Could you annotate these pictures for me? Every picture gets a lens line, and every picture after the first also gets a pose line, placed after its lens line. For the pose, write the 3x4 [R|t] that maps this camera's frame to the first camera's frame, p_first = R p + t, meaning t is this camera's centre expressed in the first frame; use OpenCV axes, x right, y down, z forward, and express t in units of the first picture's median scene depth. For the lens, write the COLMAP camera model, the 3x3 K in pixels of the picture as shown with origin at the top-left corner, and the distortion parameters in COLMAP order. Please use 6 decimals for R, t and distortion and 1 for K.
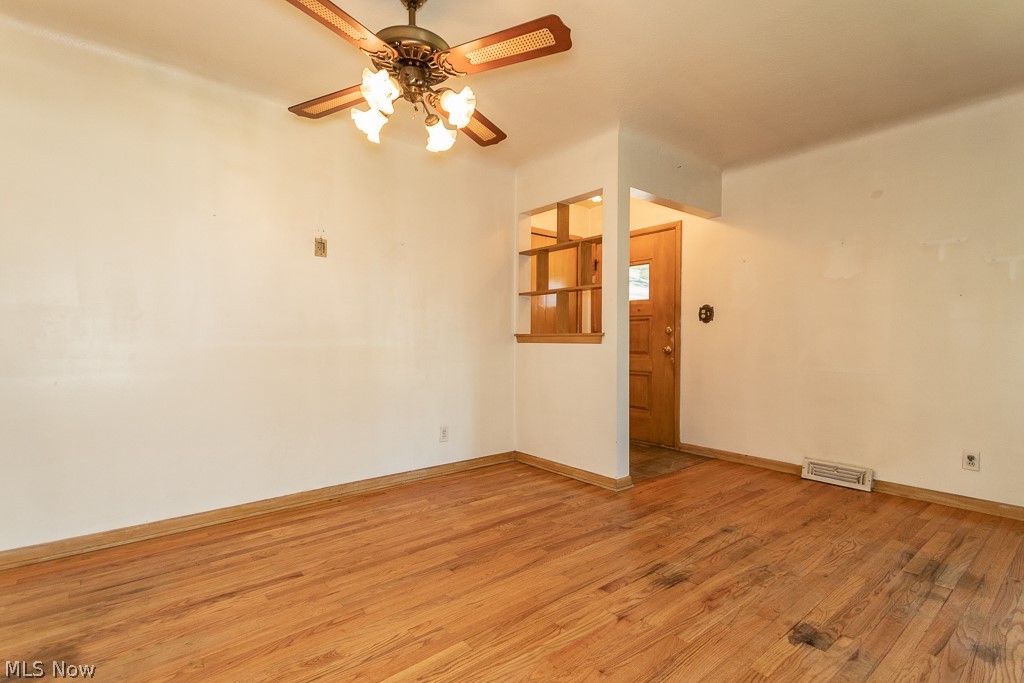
lens RADIAL K [[470.2, 0, 507.5], [0, 470.2, 346.7], [0, 0, 1]] dist [0.030710, -0.000712]
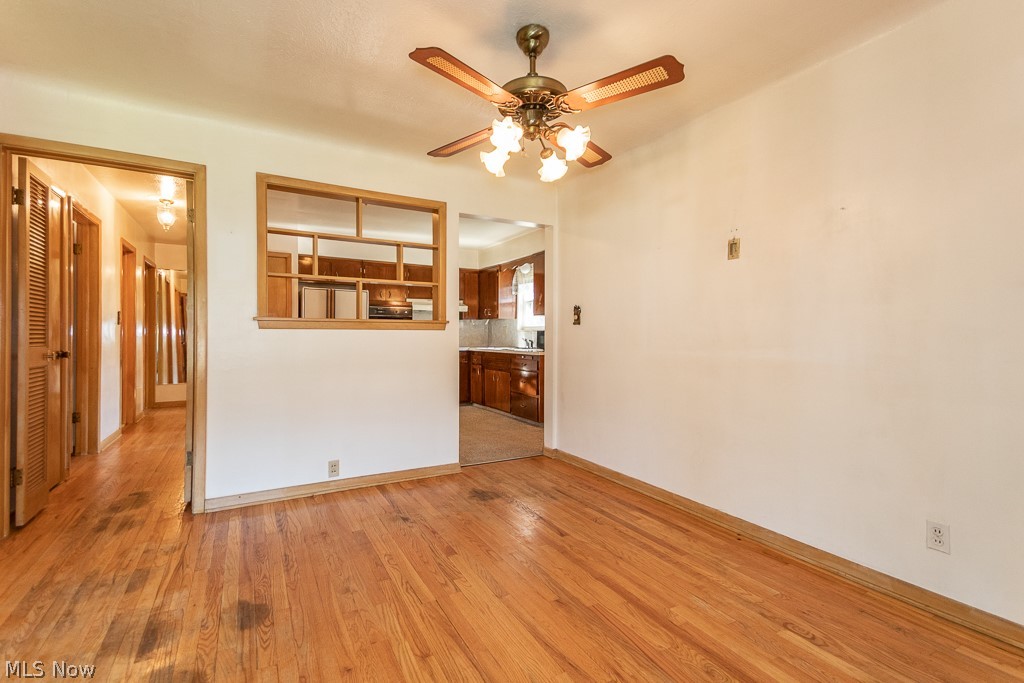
lens RADIAL K [[470.2, 0, 506.8], [0, 470.2, 333.7], [0, 0, 1]] dist [0.030710, -0.000712]
pose [[-0.184864, -0.007179, -0.982738, 0.659099], [-0.016734, 0.999851, -0.004156, -0.041332], [0.982622, 0.015677, -0.184957, 0.848134]]
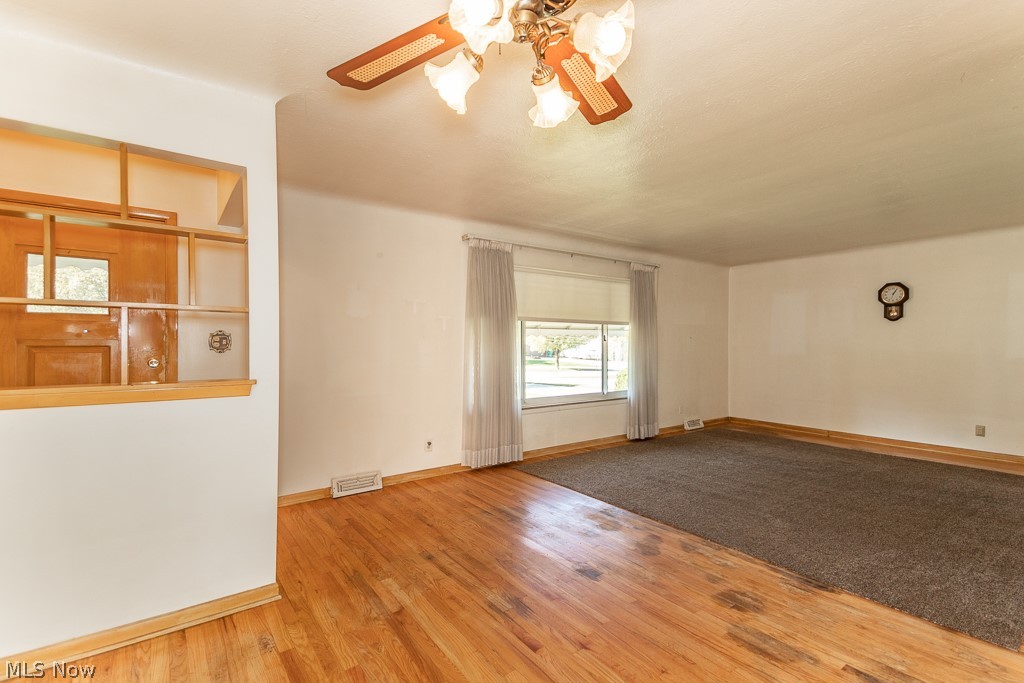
lens RADIAL K [[470.2, 0, 513.0], [0, 470.2, 342.2], [0, 0, 1]] dist [0.030710, -0.000712]
pose [[0.052273, -0.002533, 0.998630, -0.582753], [0.017497, 0.999846, 0.001620, -0.097499], [-0.998480, 0.017389, 0.052310, 0.724103]]
